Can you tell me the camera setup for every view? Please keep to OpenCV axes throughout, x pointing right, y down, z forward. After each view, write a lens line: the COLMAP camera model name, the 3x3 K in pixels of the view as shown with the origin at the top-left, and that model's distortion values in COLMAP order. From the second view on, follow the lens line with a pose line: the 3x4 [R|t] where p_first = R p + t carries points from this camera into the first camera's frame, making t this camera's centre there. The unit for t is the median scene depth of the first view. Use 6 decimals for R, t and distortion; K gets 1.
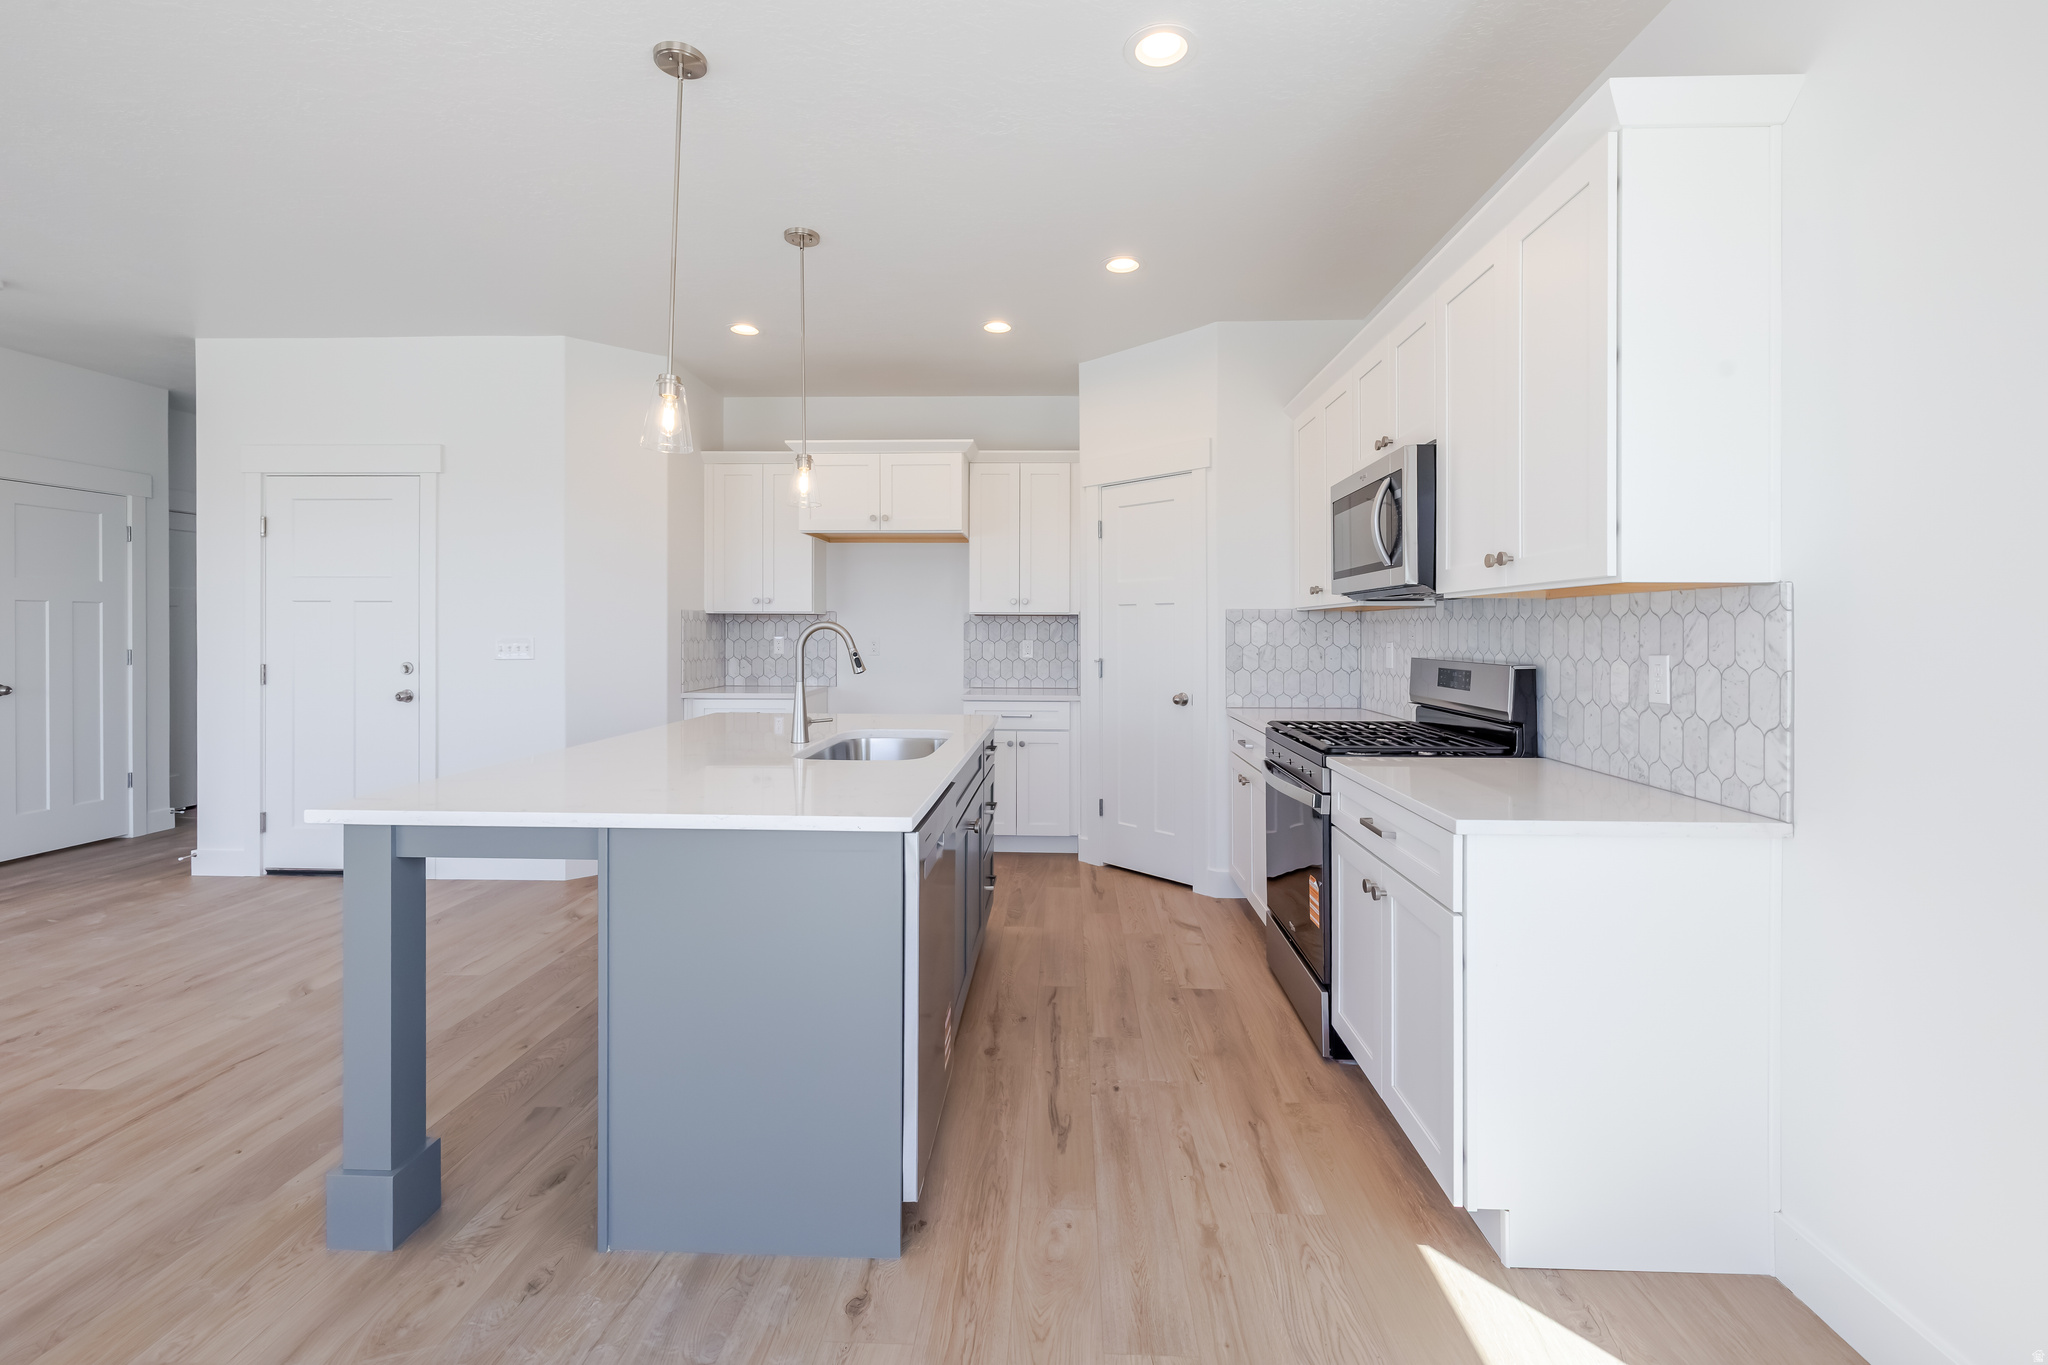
lens RADIAL K [[891.5, 0, 1025.5], [0, 891.5, 627.9], [0, 0, 1]] dist [0.002663, 0.000790]
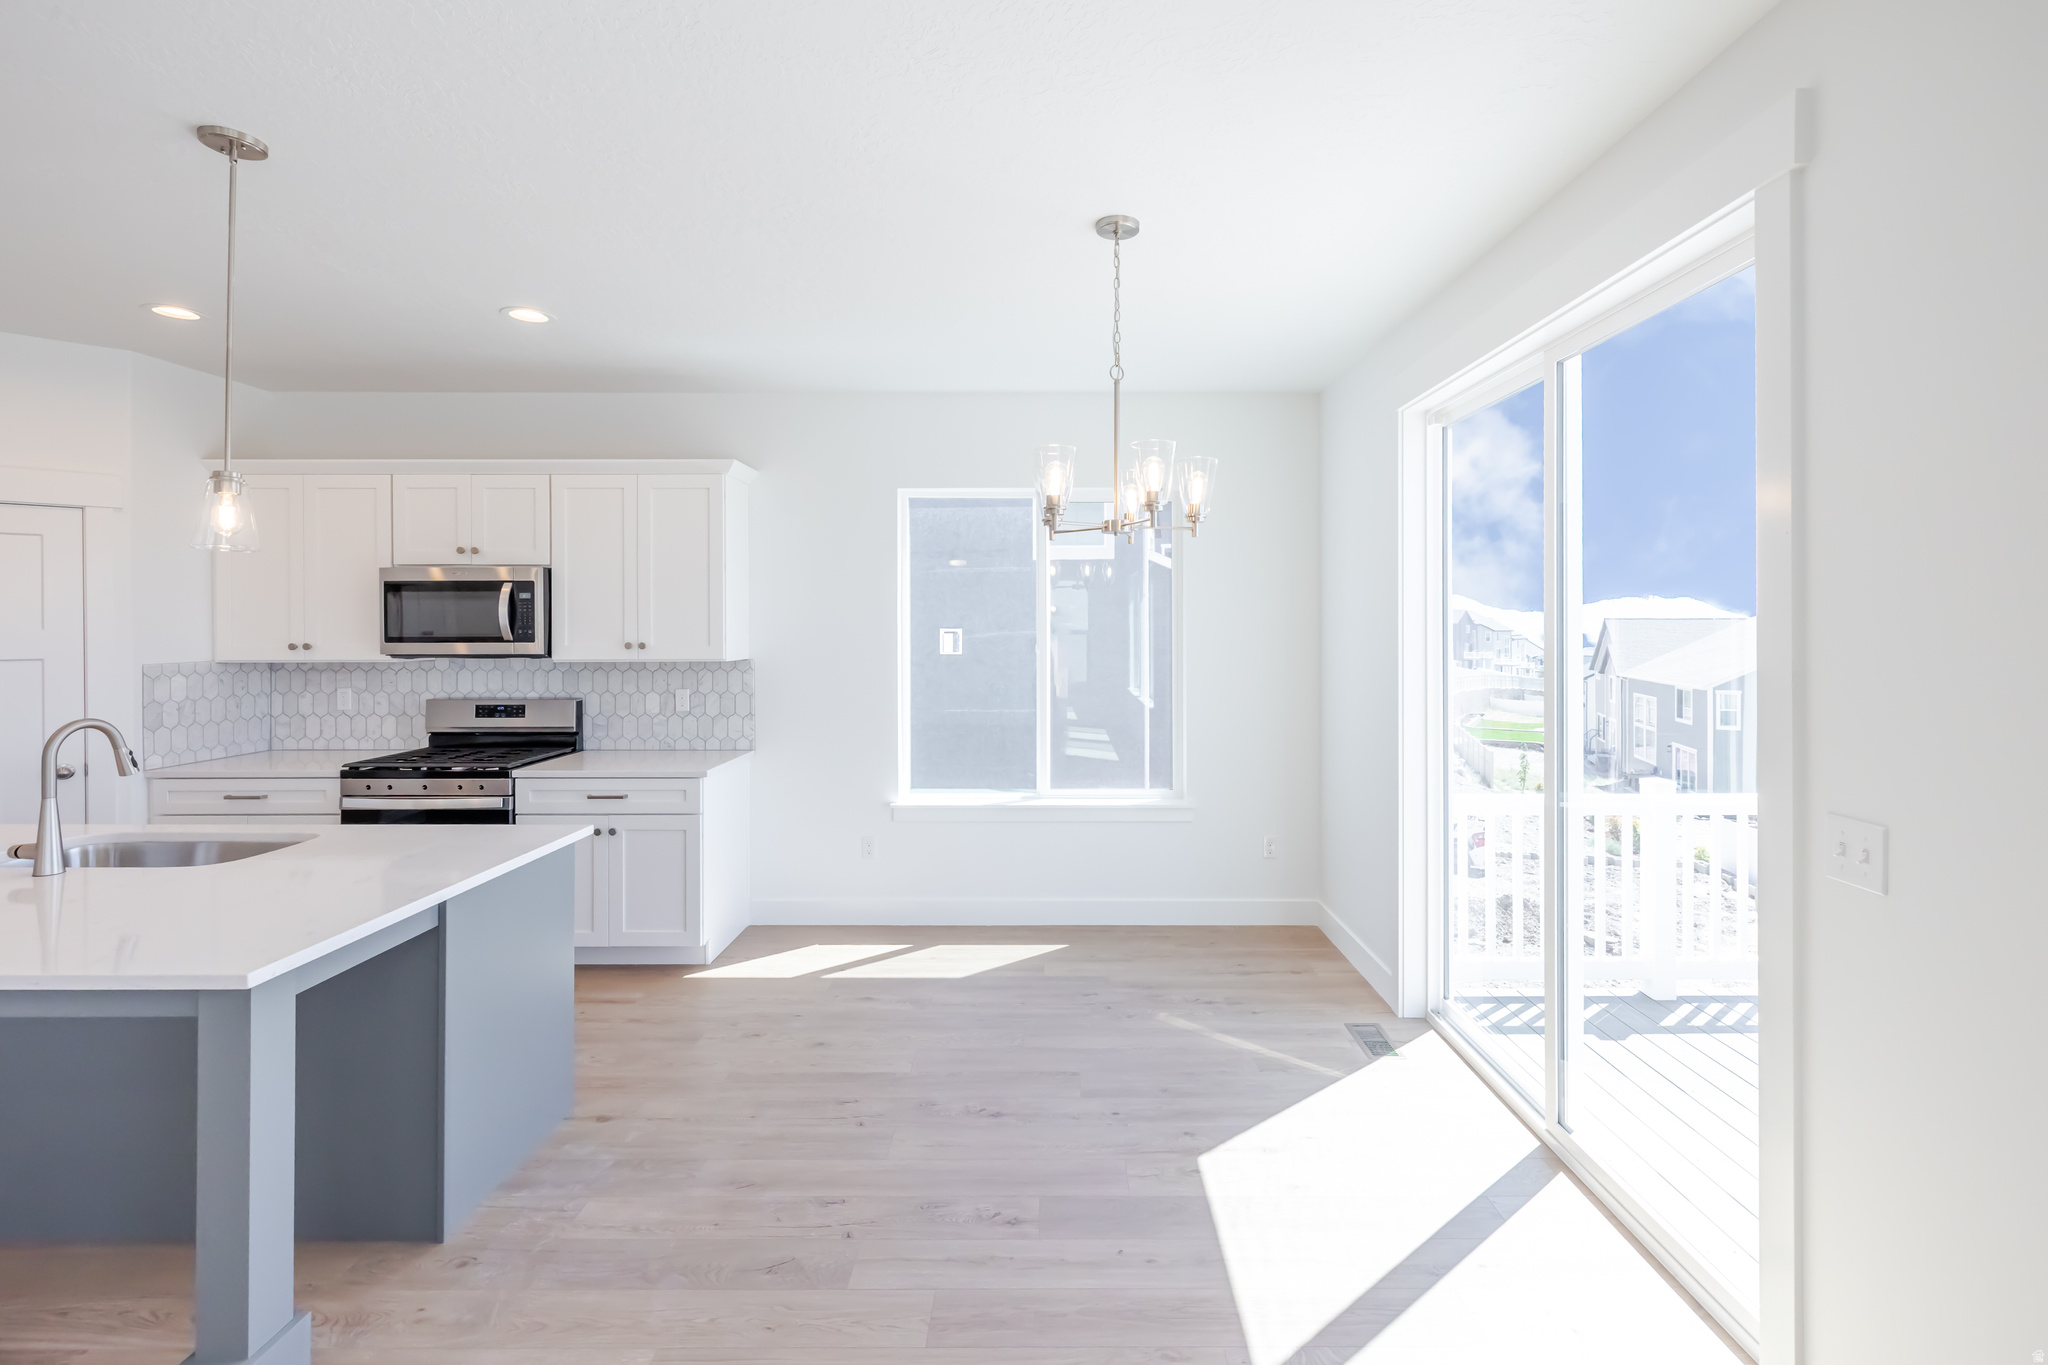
lens RADIAL K [[892.9, 0, 1055.5], [0, 892.9, 611.4], [0, 0, 1]] dist [0.004351, -0.000444]
pose [[-0.044832, 0.009979, 0.998945, -0.795422], [-0.002062, 0.999947, -0.010082, -0.073123], [-0.998992, -0.002511, -0.044809, 0.097019]]
